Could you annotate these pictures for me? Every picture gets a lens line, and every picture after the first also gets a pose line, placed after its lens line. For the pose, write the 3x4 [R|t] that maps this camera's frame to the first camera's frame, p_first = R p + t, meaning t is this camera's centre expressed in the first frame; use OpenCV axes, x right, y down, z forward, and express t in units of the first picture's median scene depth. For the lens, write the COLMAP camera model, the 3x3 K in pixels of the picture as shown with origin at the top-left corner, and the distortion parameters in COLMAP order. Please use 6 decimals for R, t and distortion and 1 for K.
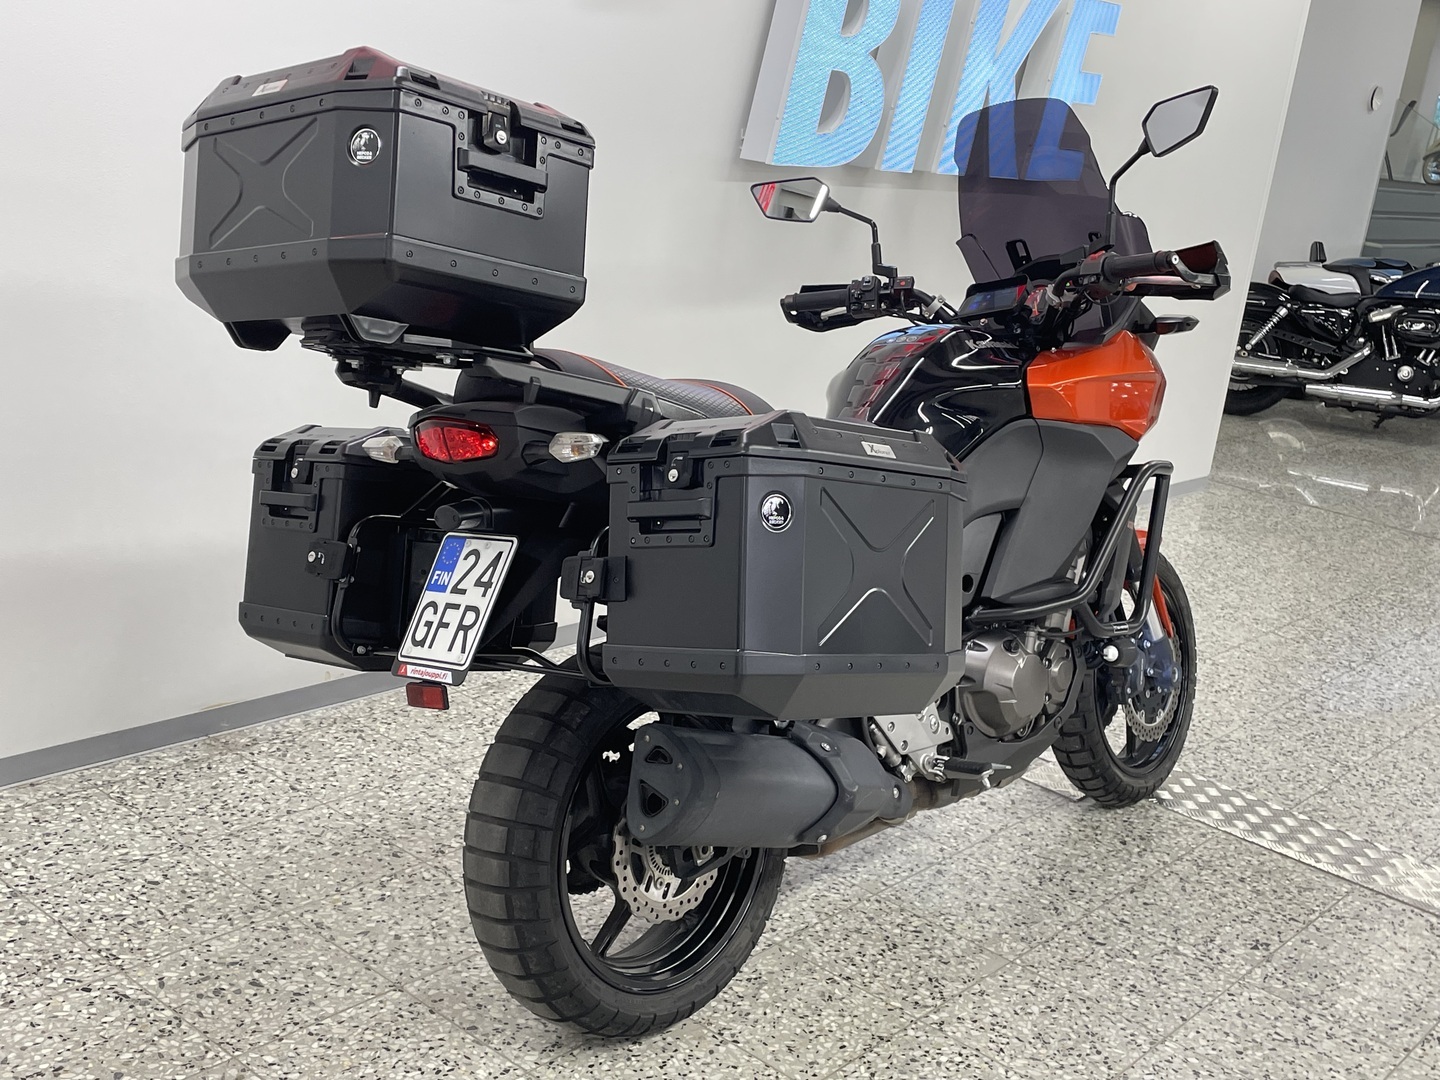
lens RADIAL K [[1672.9, 0, 739.2], [0, 1672.9, 540.7], [0, 0, 1]] dist [0.055895, 0.000000]
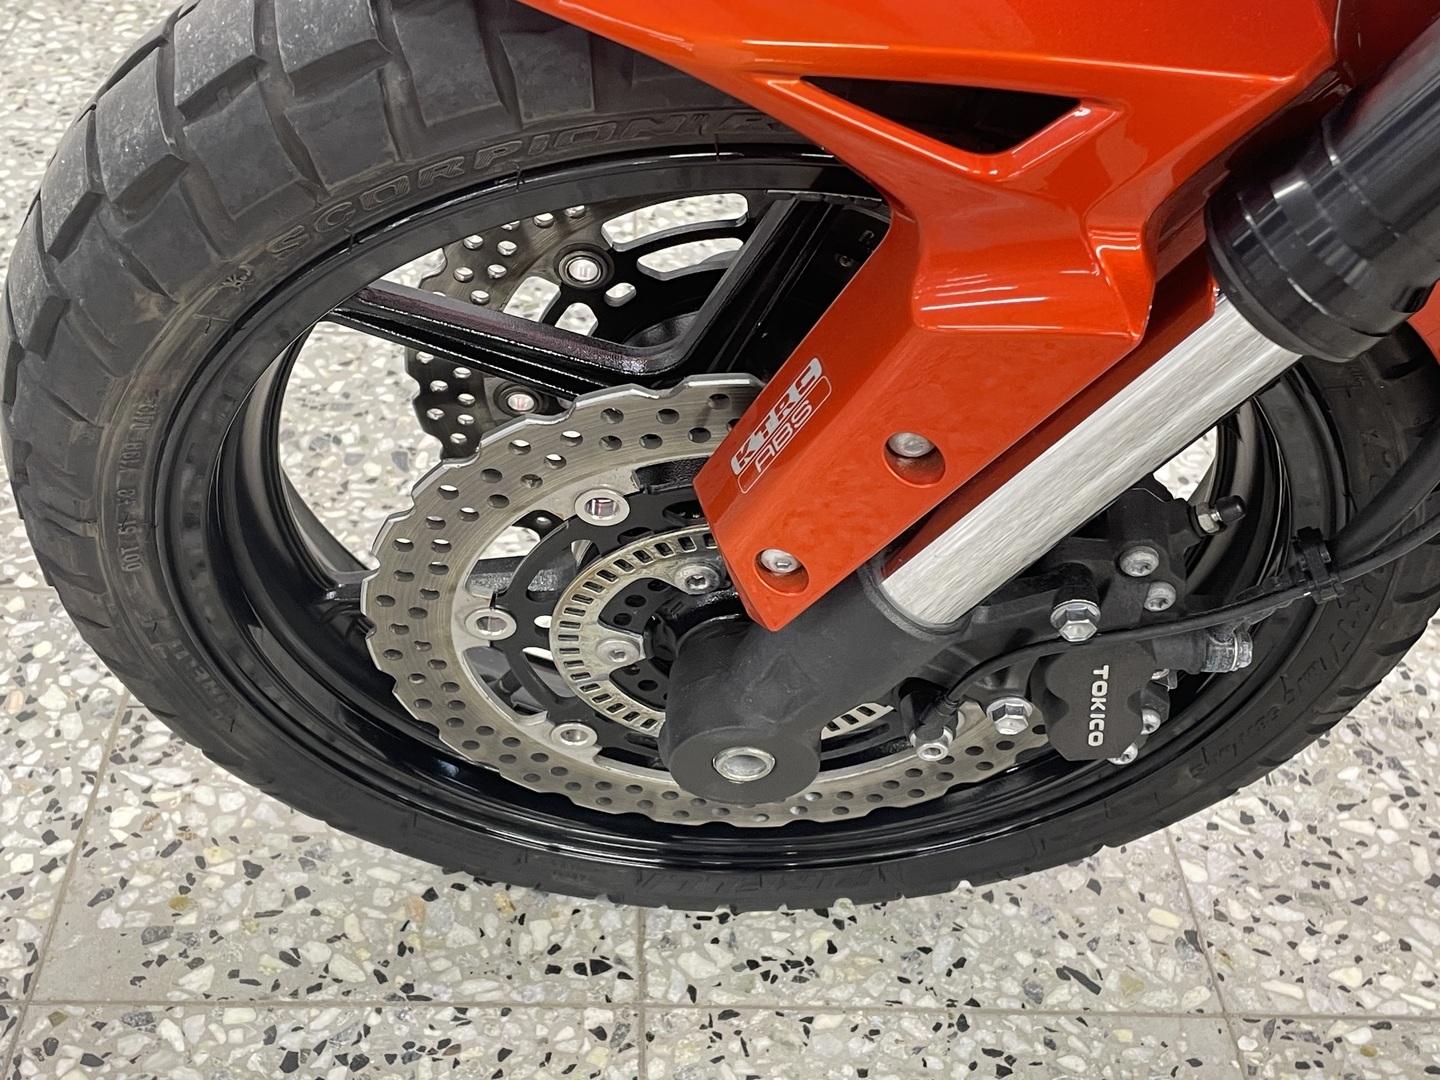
lens RADIAL K [[1708.4, 0, 697.0], [0, 1708.4, 525.6], [0, 0, 1]] dist [0.049751, 0.000000]
pose [[0.669404, 0.408814, -0.620297, 0.049236], [-0.187295, 0.900869, 0.391606, 0.080457], [0.718901, -0.145965, 0.679614, 0.689372]]
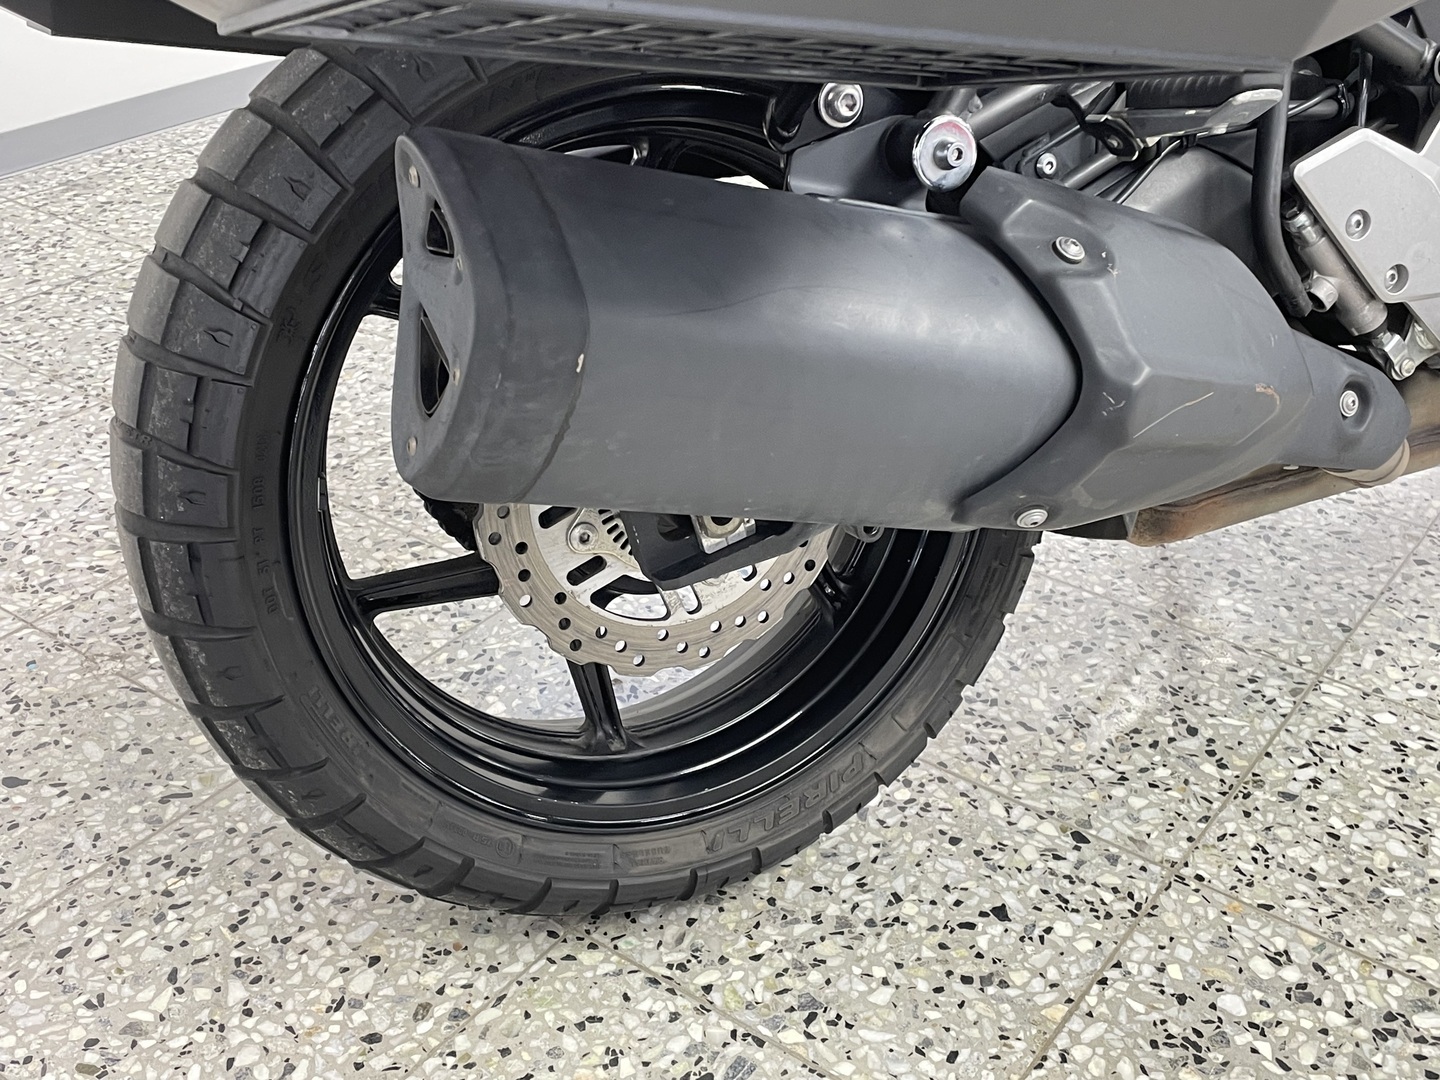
lens RADIAL K [[1672.9, 0, 708.5], [0, 1672.9, 544.4], [0, 0, 1]] dist [0.055895, 0.000000]
pose [[0.991852, -0.127365, -0.002829, 0.081104], [0.123344, 0.954511, 0.271468, 0.101257], [-0.031876, -0.269605, 0.962443, 0.535731]]
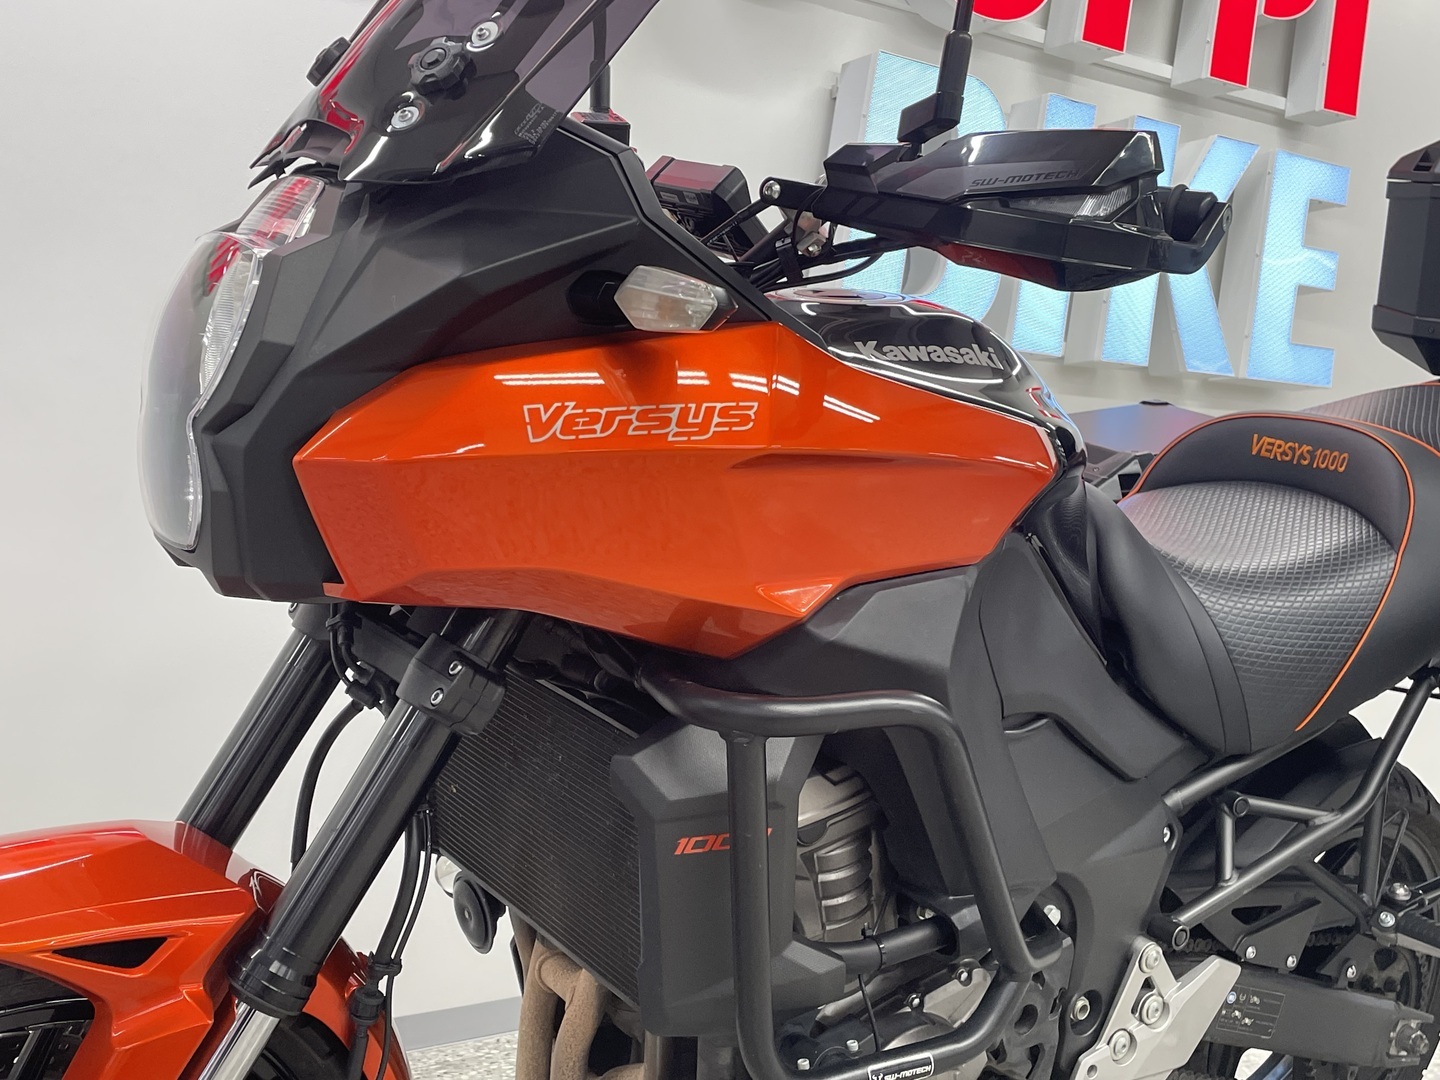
lens RADIAL K [[1708.4, 0, 731.5], [0, 1708.4, 507.6], [0, 0, 1]] dist [0.049751, 0.000000]
pose [[0.969456, -0.117427, -0.215328, 0.190561], [0.043478, 0.946313, -0.320315, 0.140144], [0.241381, 0.301169, 0.922514, 0.449306]]
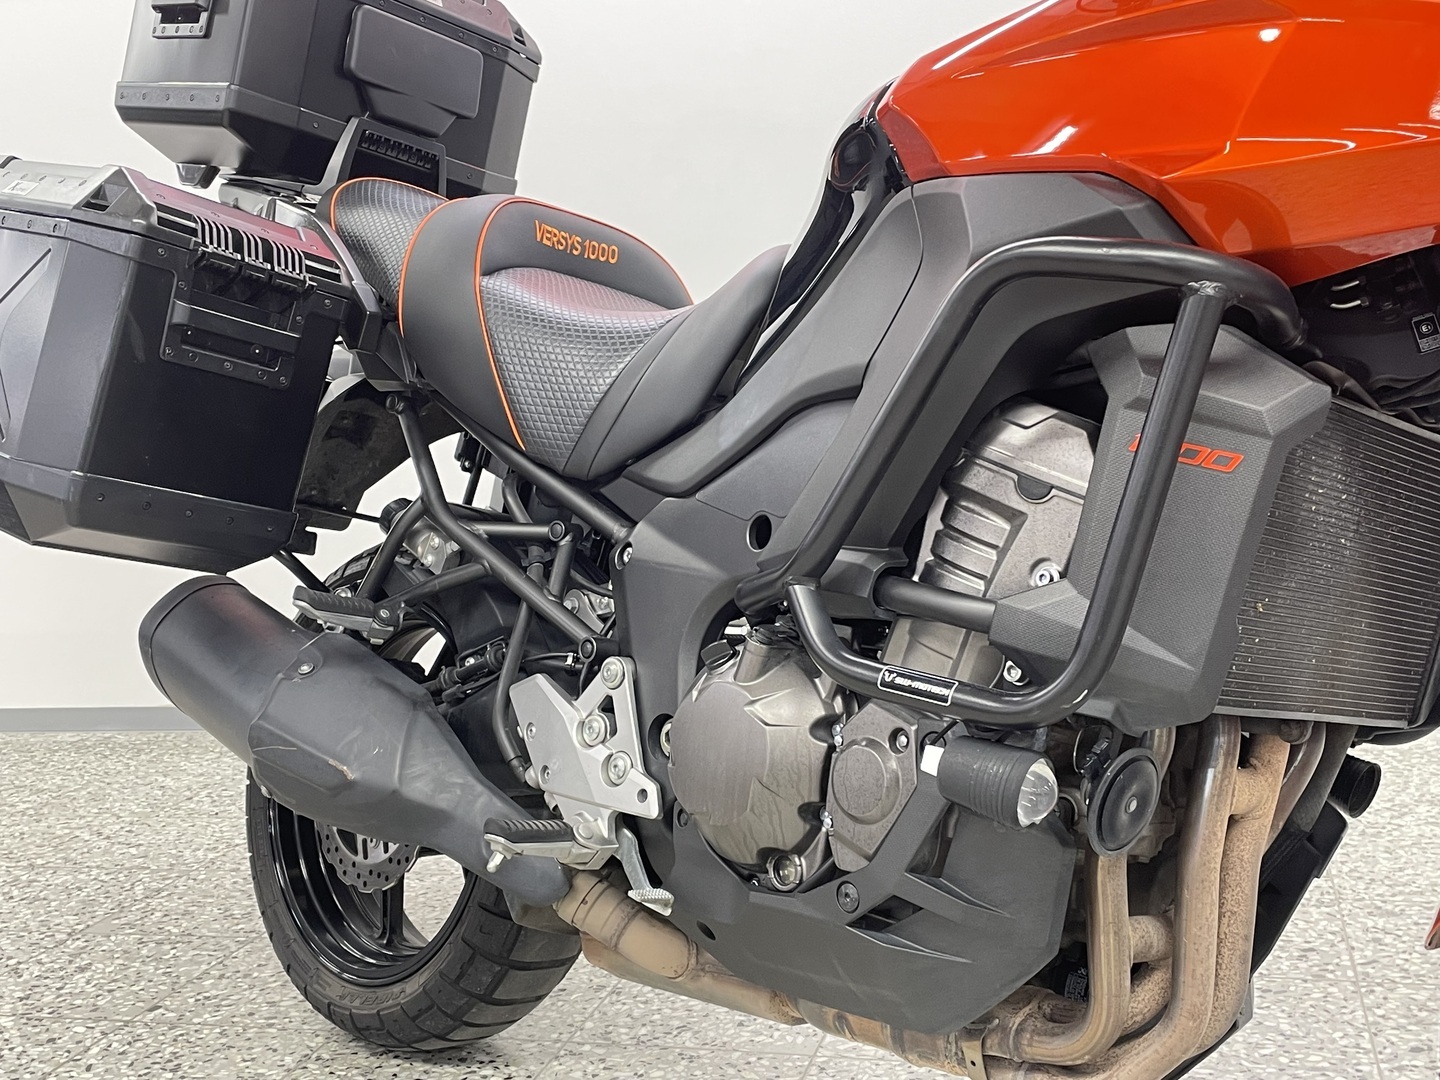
lens RADIAL K [[1672.9, 0, 709.2], [0, 1672.9, 528.5], [0, 0, 1]] dist [0.055895, 0.000000]
pose [[0.390267, -0.057145, -0.918927, 0.779271], [-0.133977, 0.983924, -0.118087, 0.141891], [0.910902, 0.169200, 0.376337, 0.726873]]
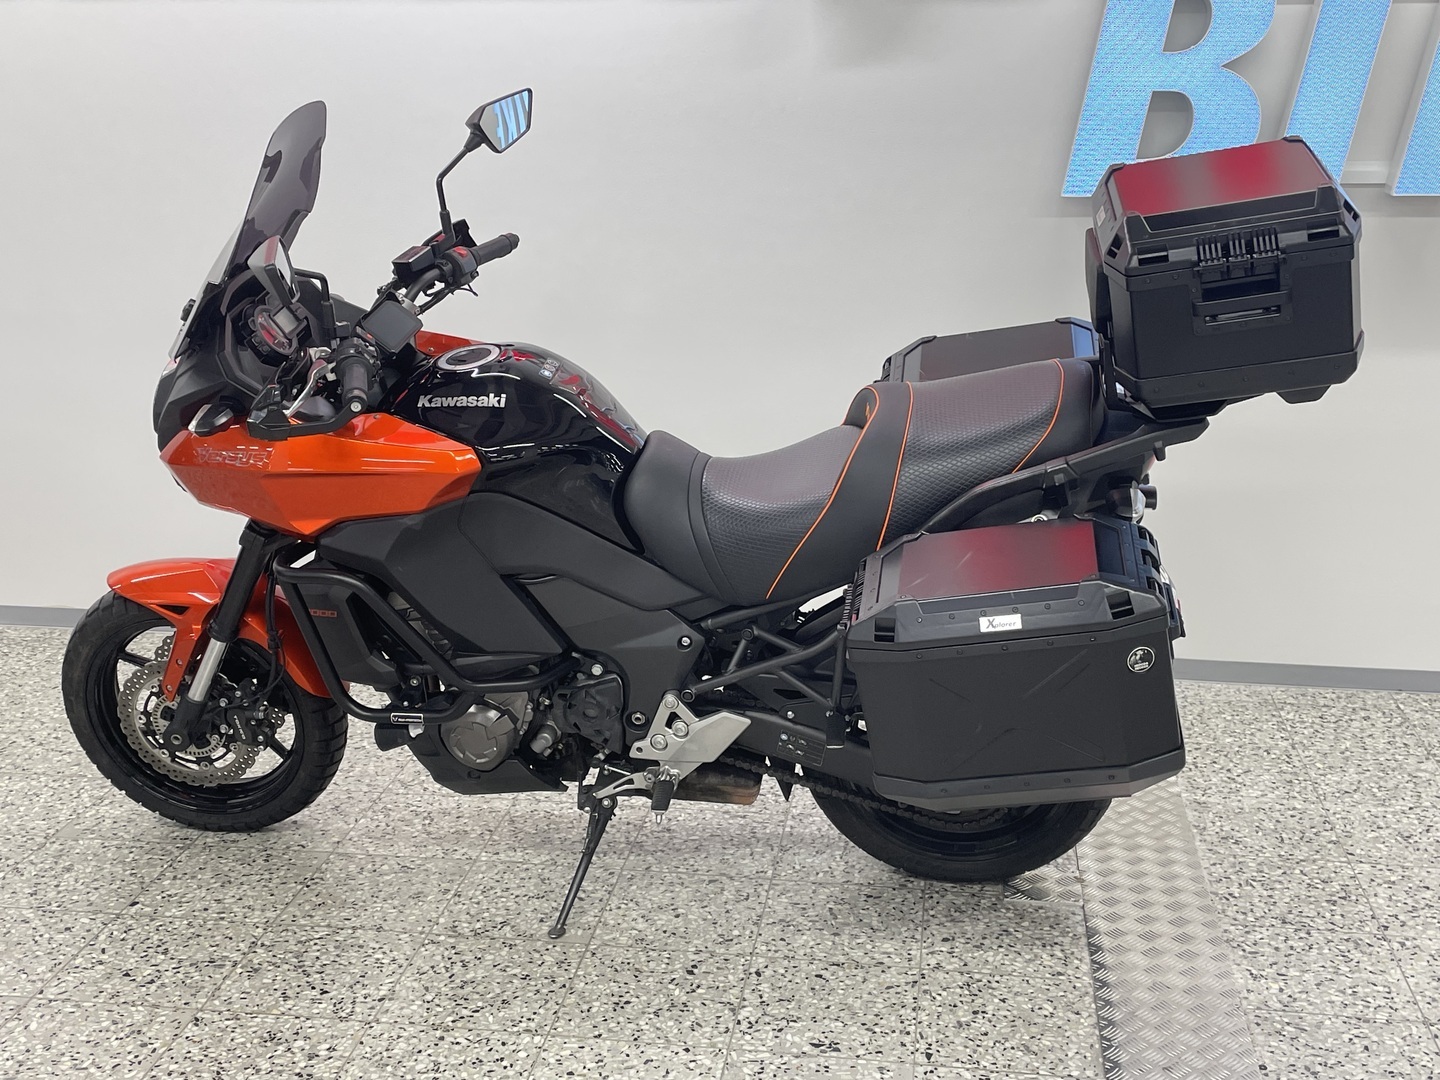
lens RADIAL K [[1708.4, 0, 736.7], [0, 1708.4, 506.0], [0, 0, 1]] dist [0.049751, 0.000000]
pose [[0.526329, 0.085541, -0.845967, 1.116755], [-0.166120, 0.986099, -0.003643, -0.022873], [0.833895, 0.142449, 0.533223, 0.509472]]
